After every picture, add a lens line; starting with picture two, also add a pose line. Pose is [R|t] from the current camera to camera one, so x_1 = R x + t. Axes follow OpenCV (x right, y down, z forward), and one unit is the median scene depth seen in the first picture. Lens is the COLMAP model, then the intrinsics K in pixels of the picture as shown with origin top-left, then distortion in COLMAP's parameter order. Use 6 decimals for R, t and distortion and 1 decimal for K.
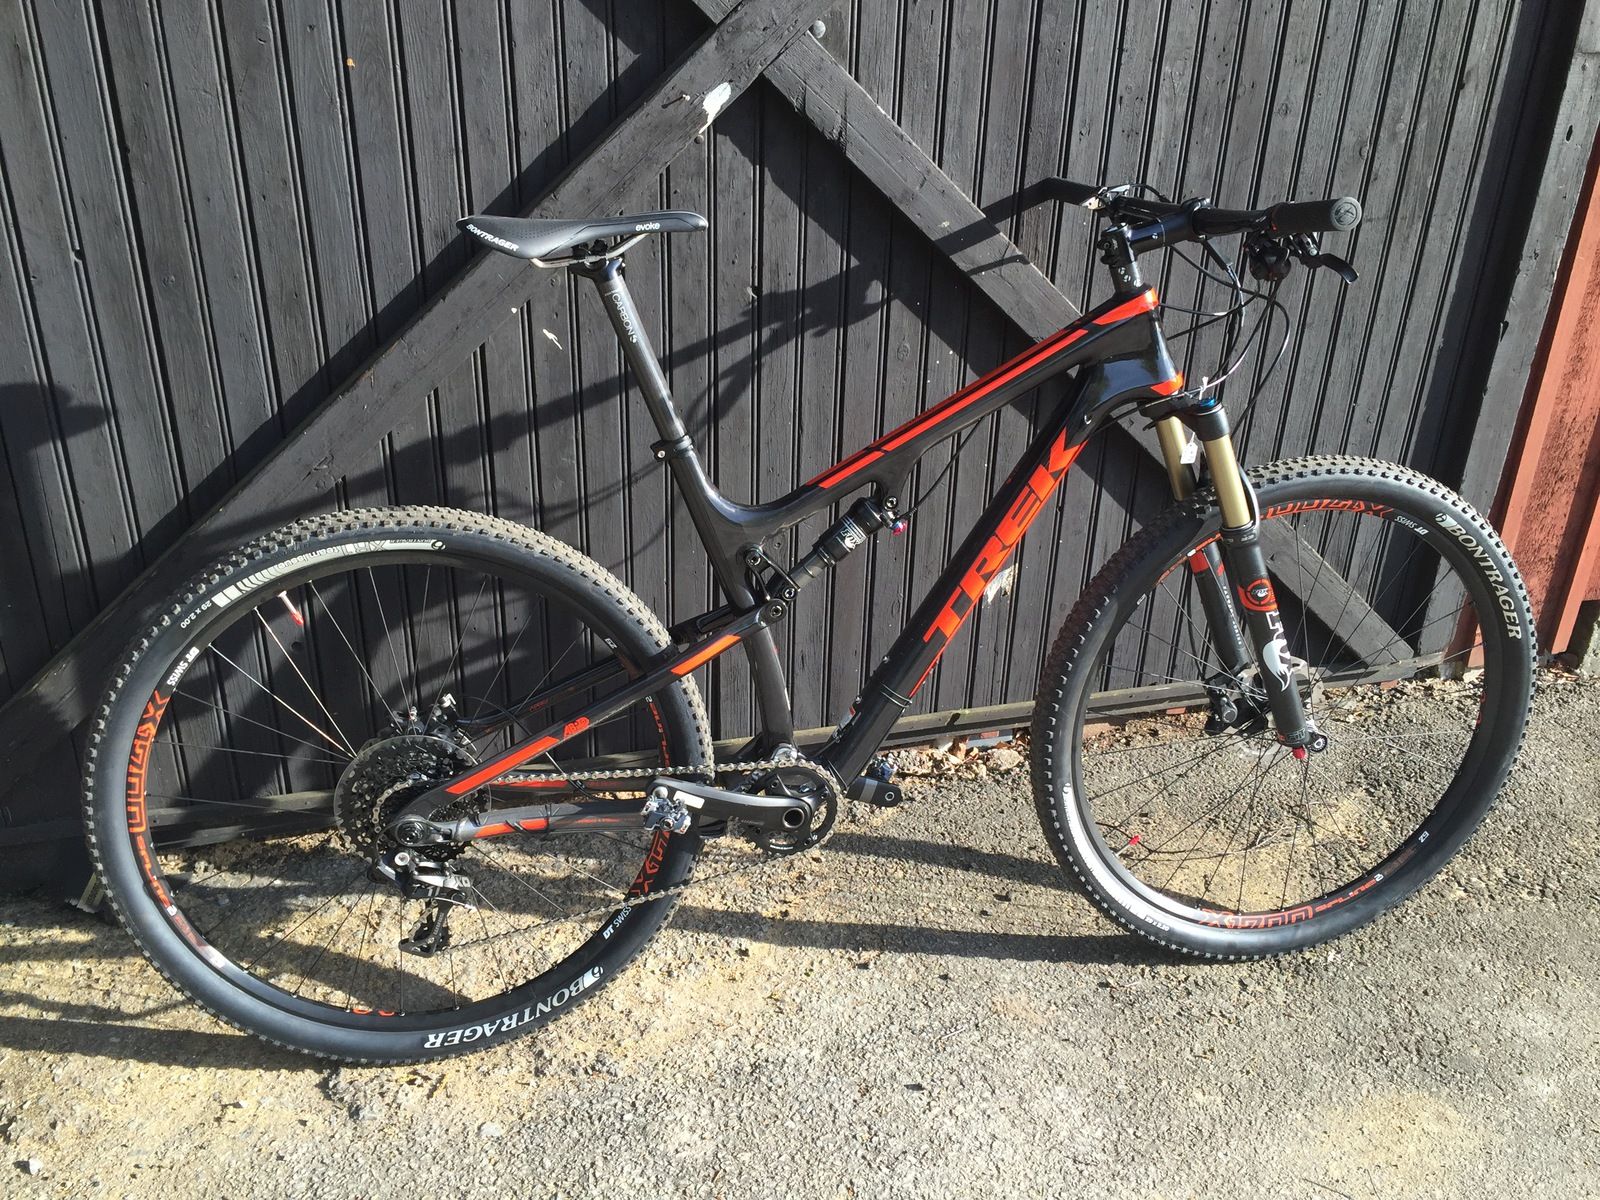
lens RADIAL K [[1362.9, 0, 803.6], [0, 1362.9, 603.6], [0, 0, 1]] dist [-0.009853, -0.045010]
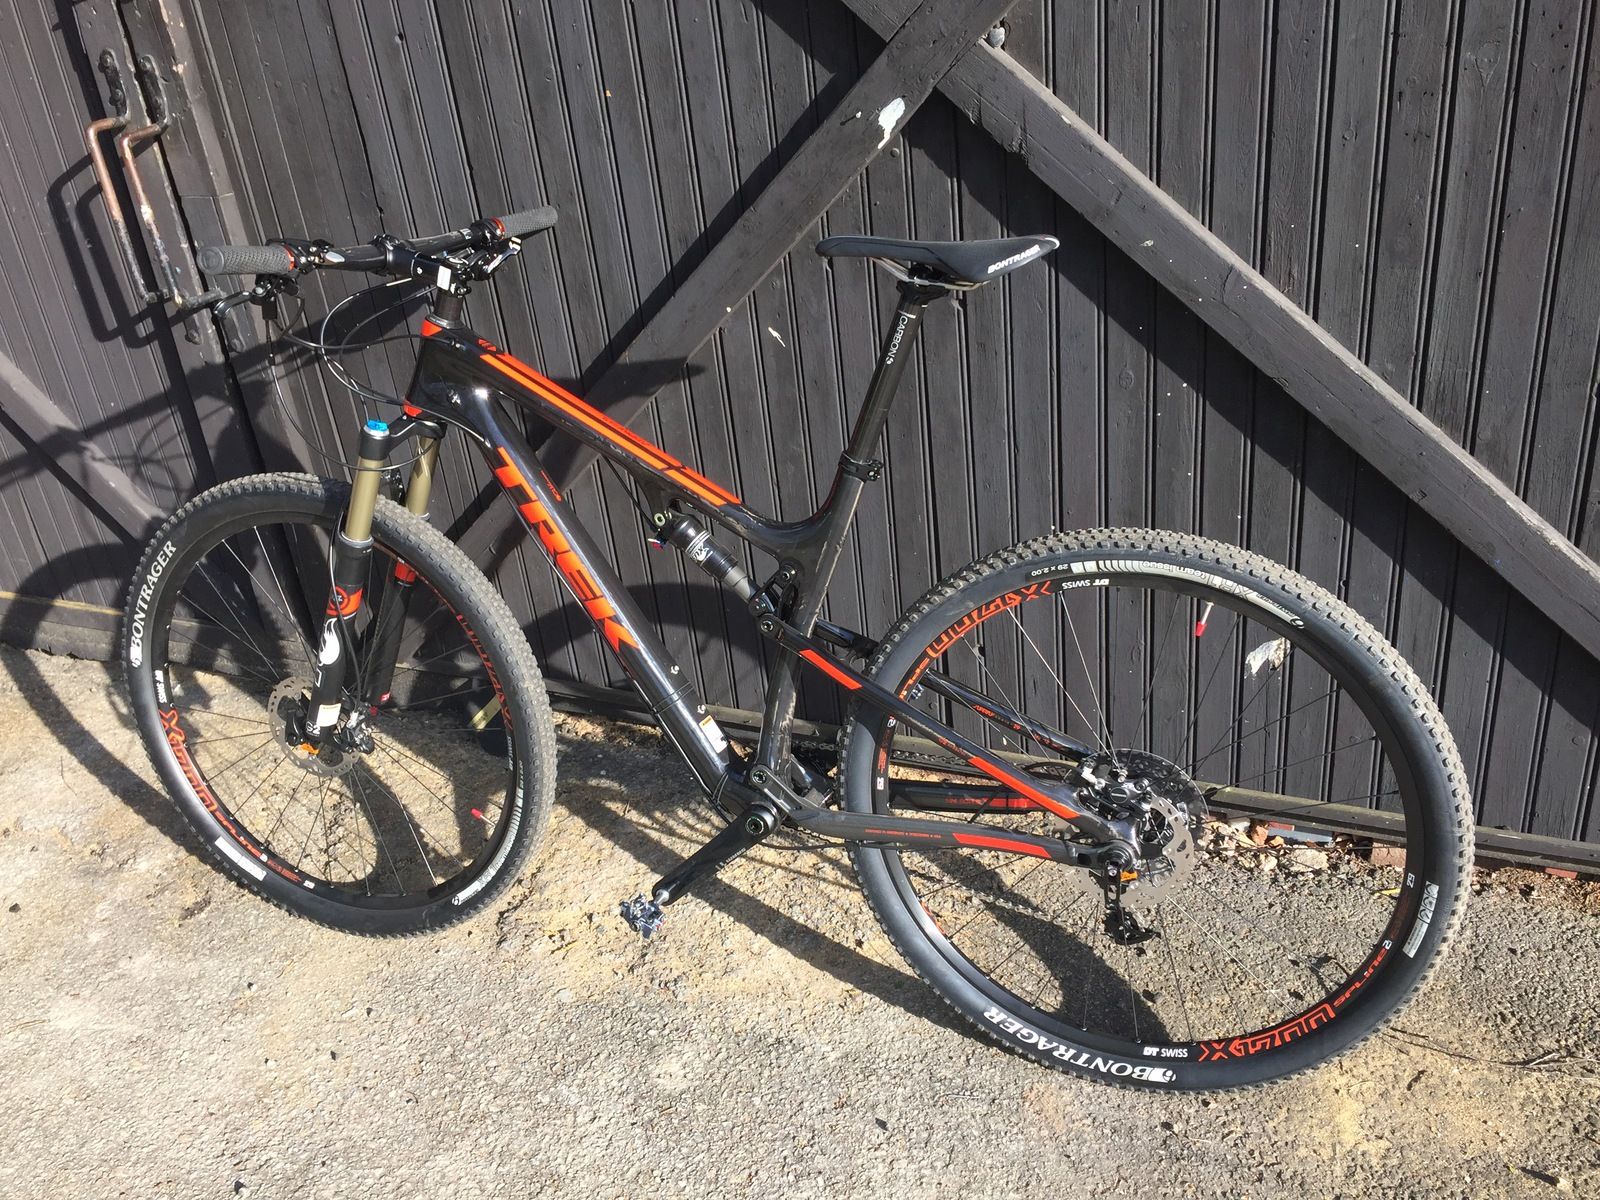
lens RADIAL K [[1362.9, 0, 802.5], [0, 1362.9, 597.8], [0, 0, 1]] dist [-0.009853, -0.045010]
pose [[0.753176, 0.200145, -0.626632, 0.575209], [-0.179434, 0.978975, 0.097014, -0.102603], [0.632874, 0.039370, 0.773253, 0.184559]]
